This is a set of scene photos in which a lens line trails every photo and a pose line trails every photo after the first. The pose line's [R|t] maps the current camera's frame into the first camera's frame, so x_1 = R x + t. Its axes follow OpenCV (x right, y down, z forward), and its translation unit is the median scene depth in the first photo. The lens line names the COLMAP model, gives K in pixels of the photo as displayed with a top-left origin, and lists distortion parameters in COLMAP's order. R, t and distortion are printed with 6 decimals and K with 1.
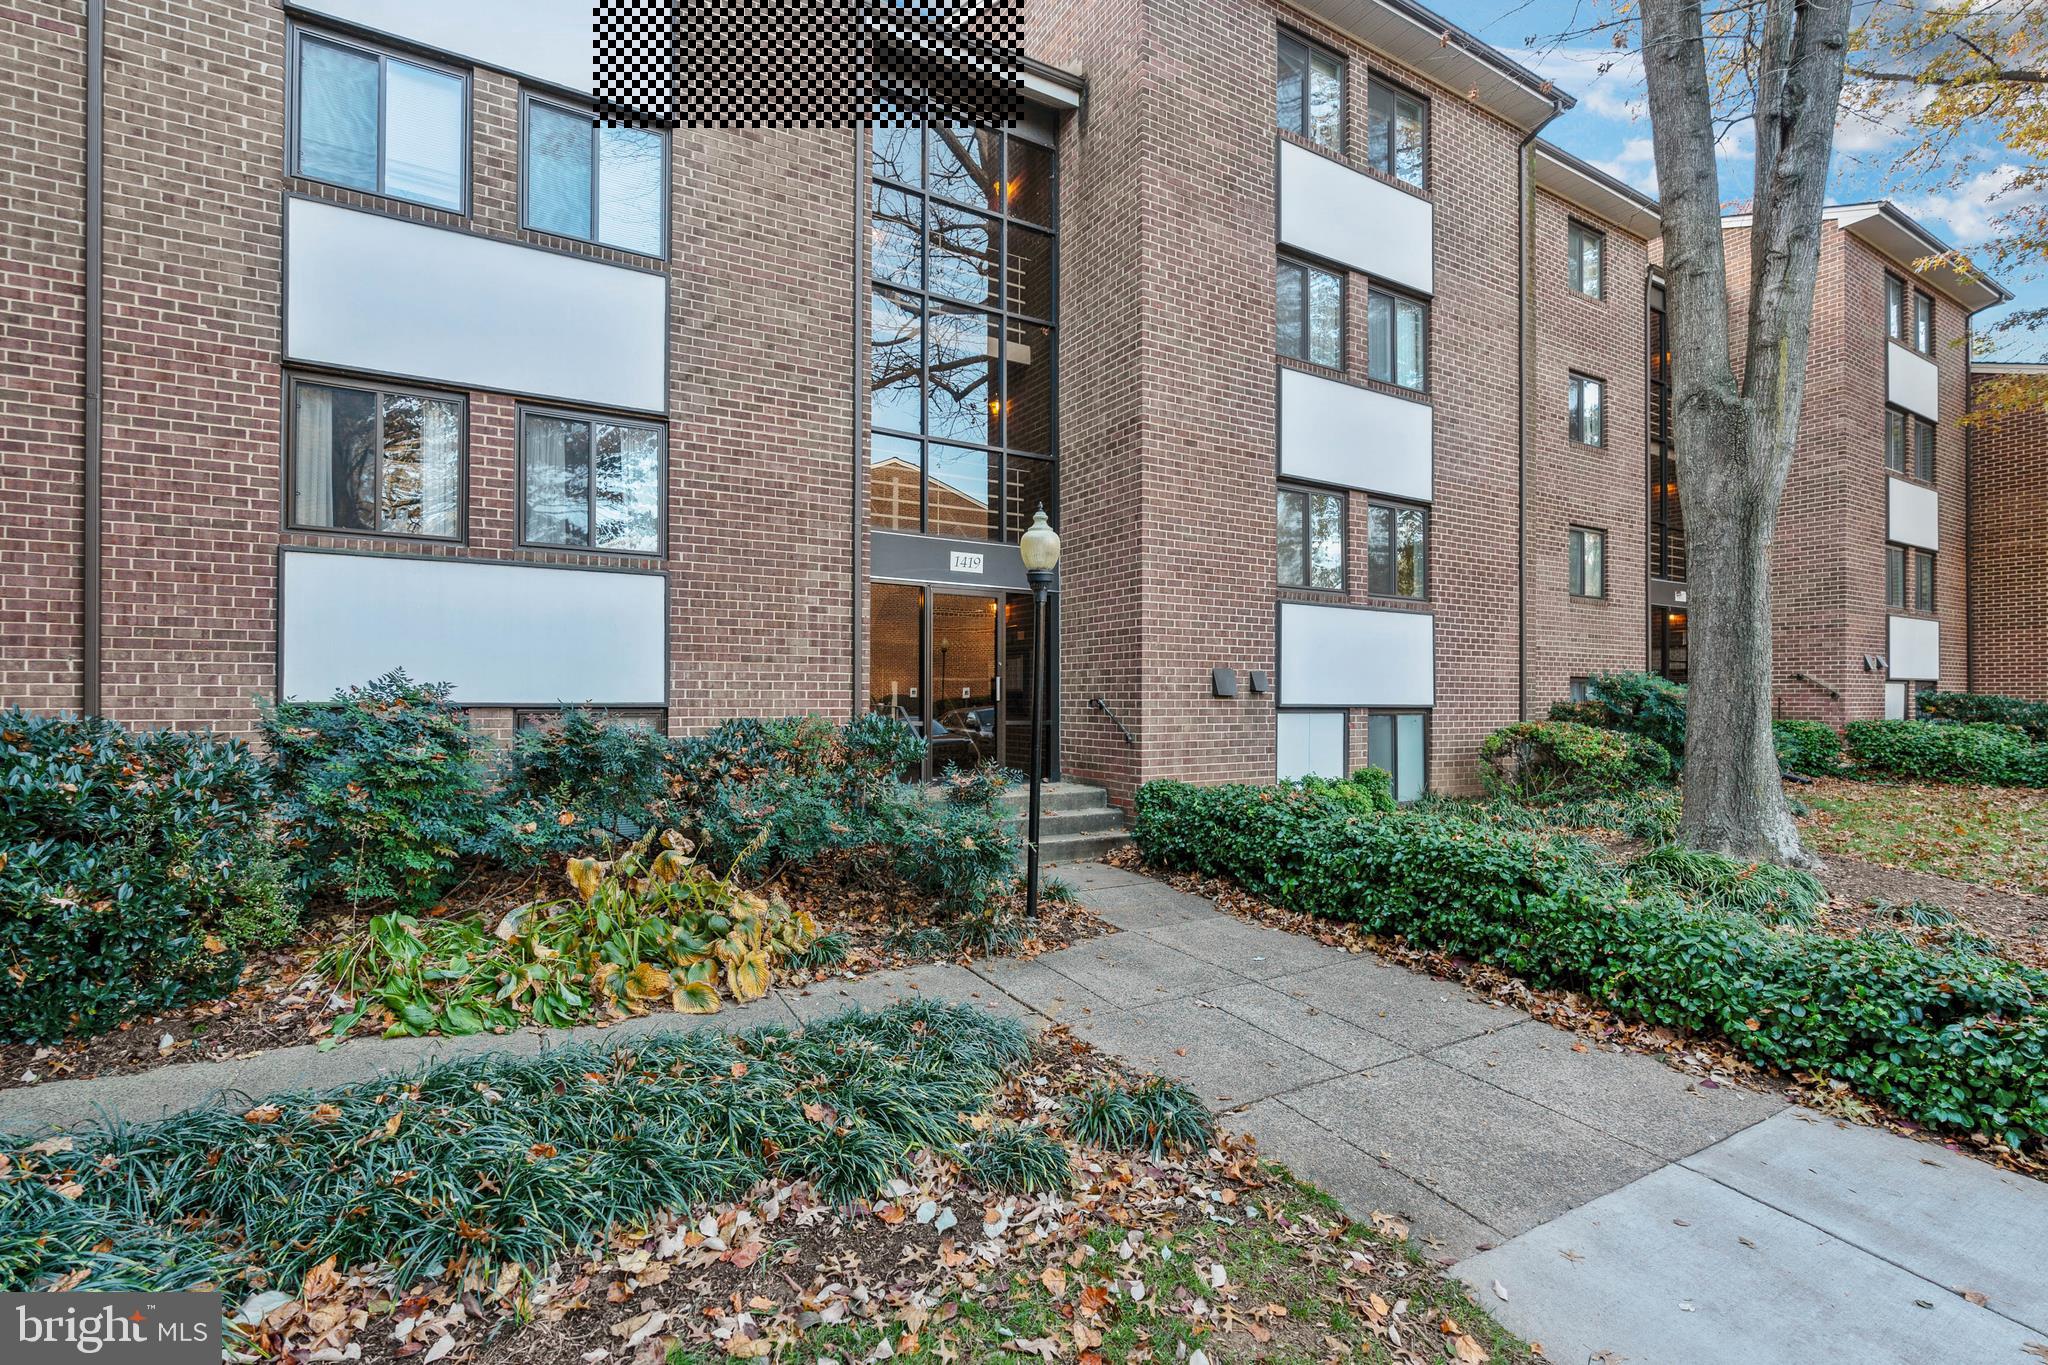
lens RADIAL K [[925.7, 0, 1024.0], [0, 925.7, 682.5], [0, 0, 1]] dist [0.000938, 0.000332]
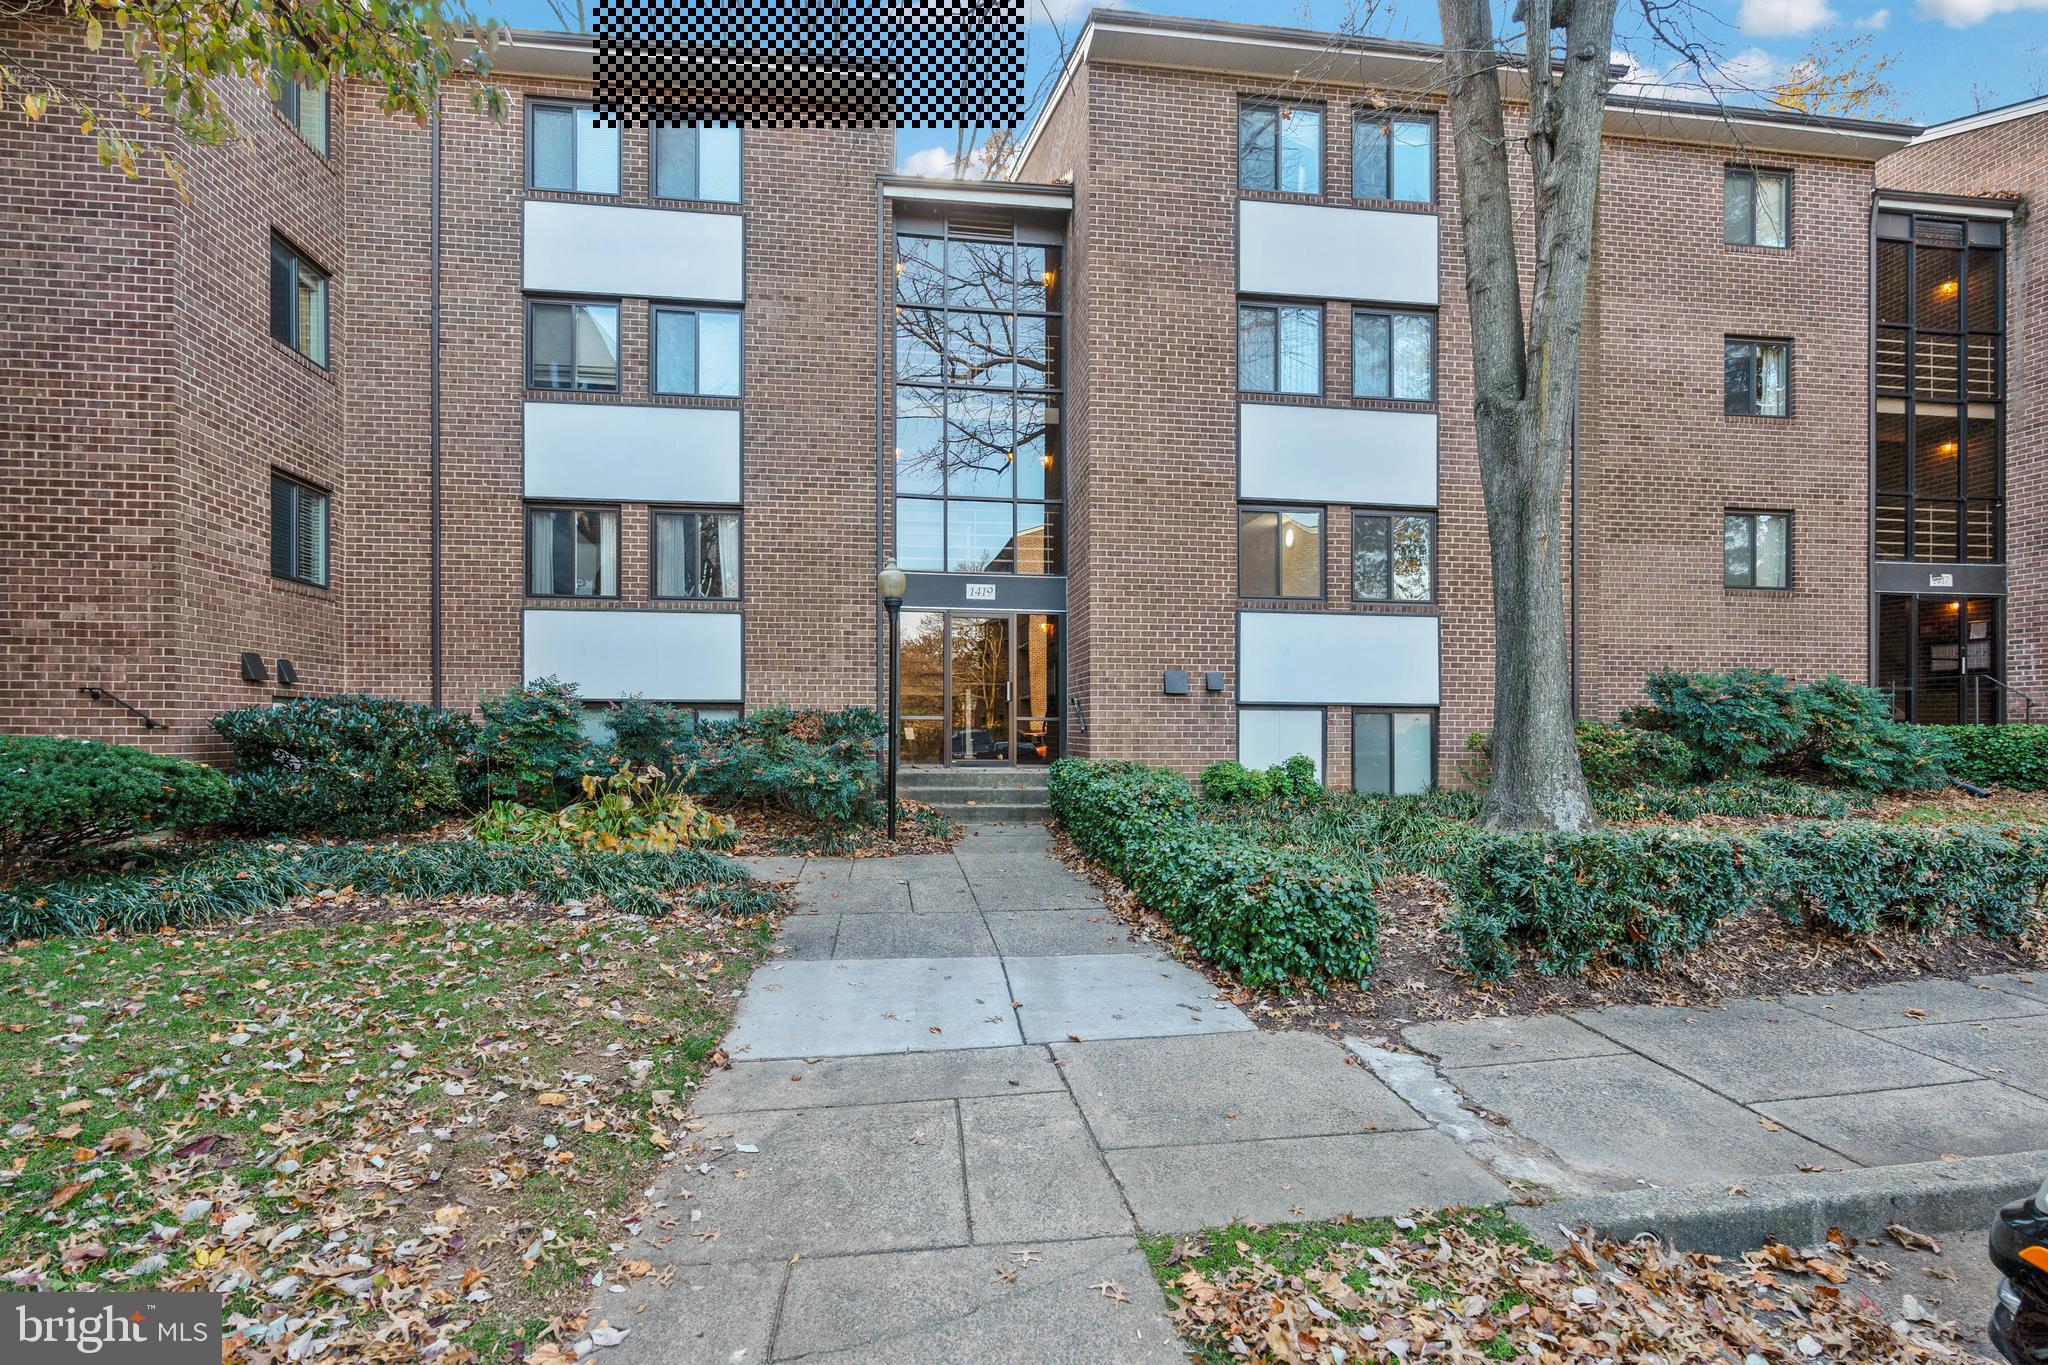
lens RADIAL K [[946.5, 0, 1032.4], [0, 946.5, 724.0], [0, 0, 1]] dist [-0.000130, 0.000097]
pose [[0.921836, -0.000910, -0.387579, 0.620727], [0.005652, 0.999922, 0.011096, 0.046259], [0.387539, -0.012420, 0.921770, -0.211101]]
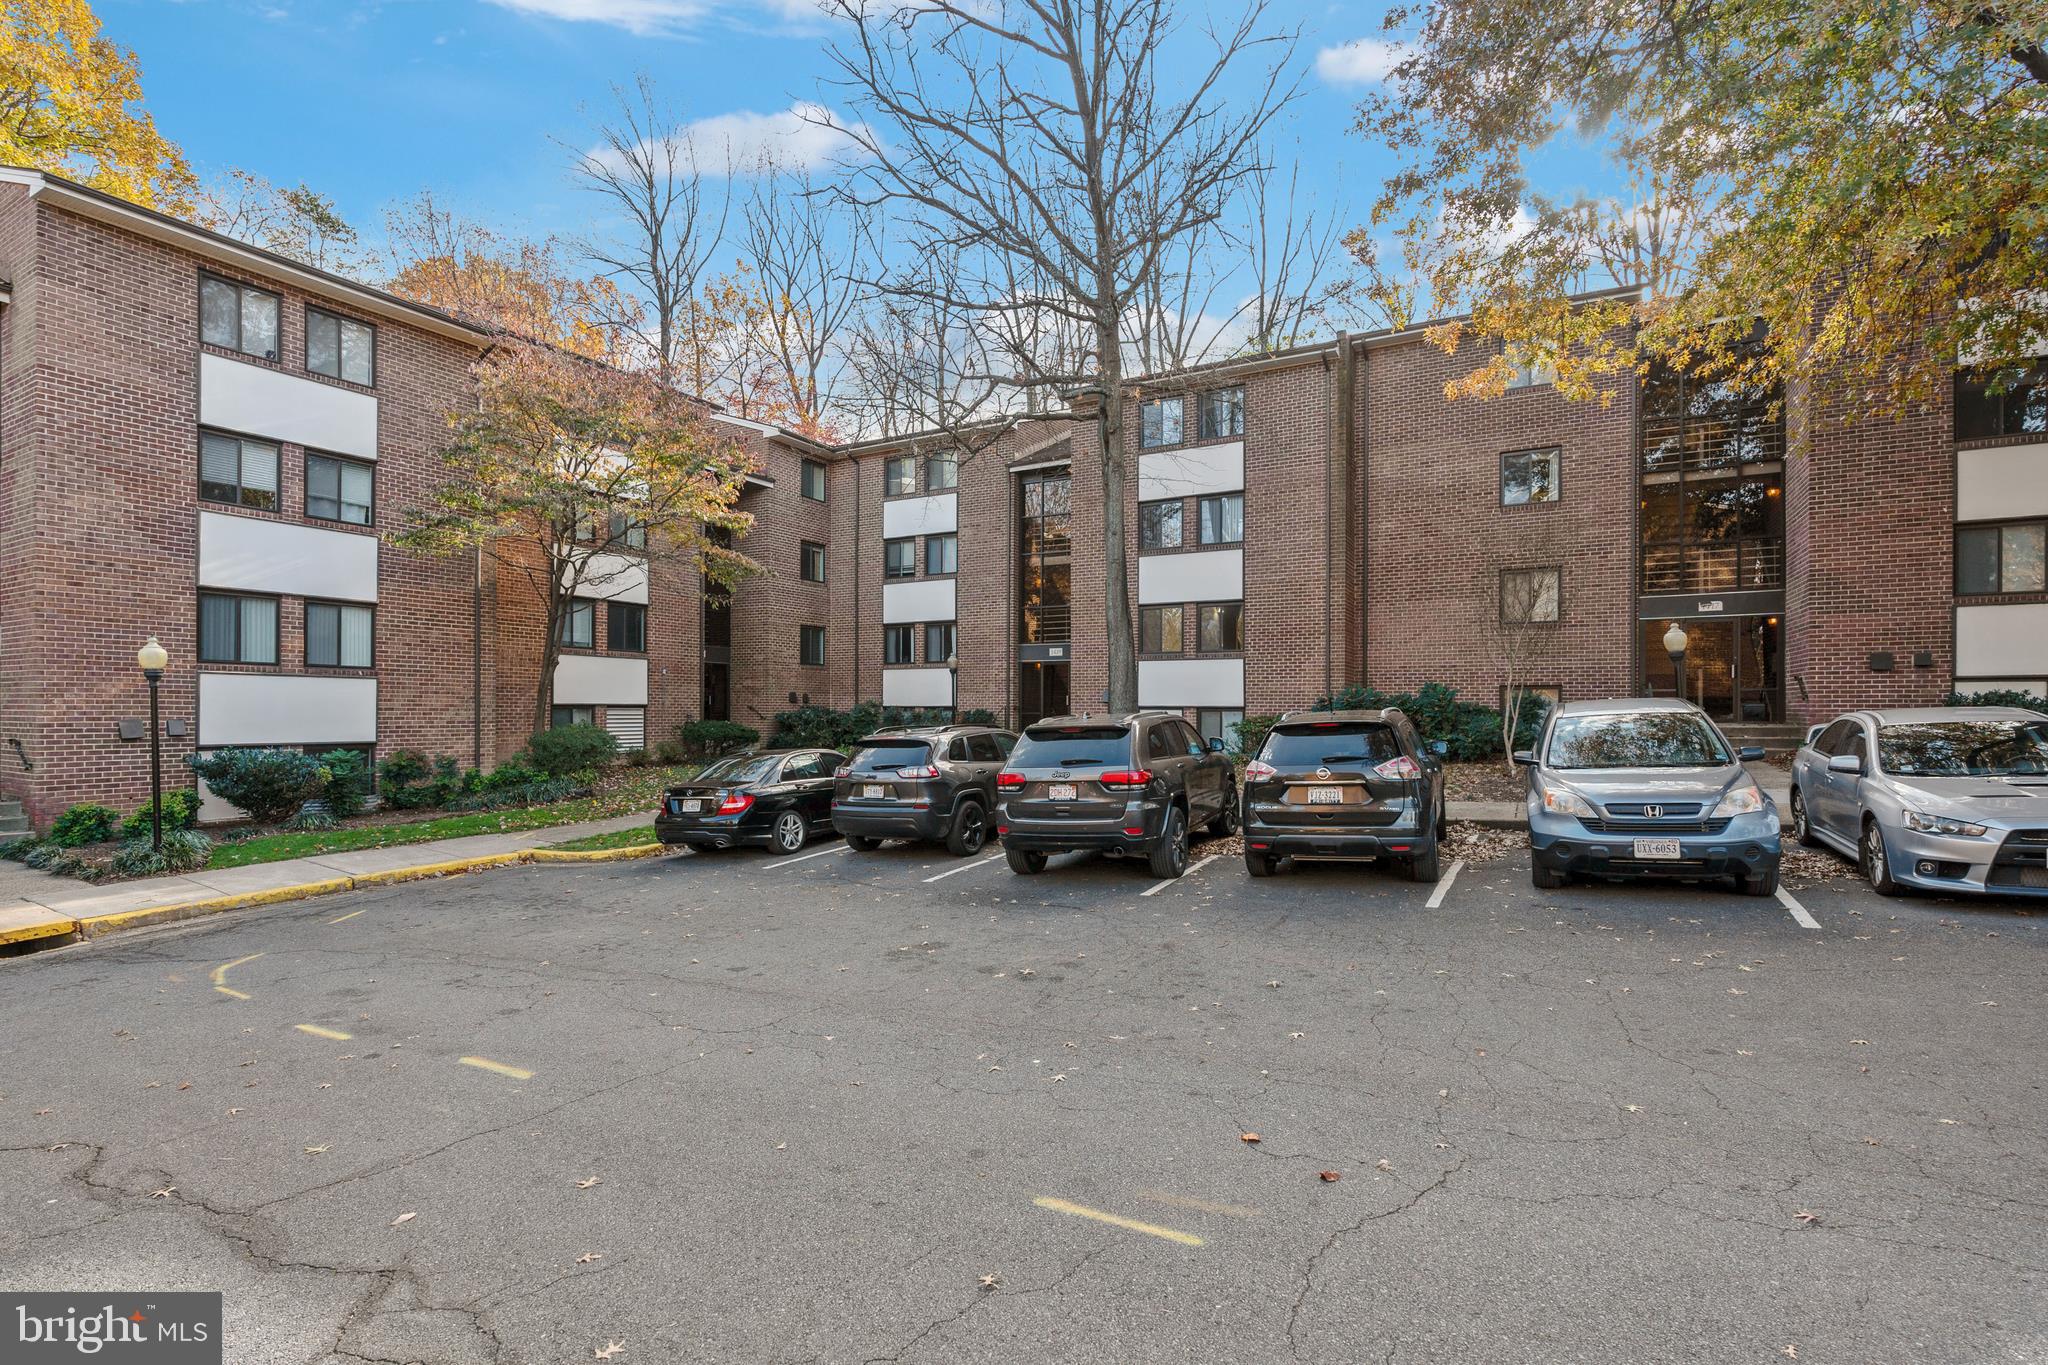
lens RADIAL K [[946.5, 0, 1032.4], [0, 946.5, 724.0], [0, 0, 1]] dist [-0.000130, 0.000097]
pose [[0.512453, 0.004149, -0.858705, 2.689150], [0.009108, 0.999906, 0.010266, 0.054002], [0.858667, -0.013083, 0.512367, -0.520508]]
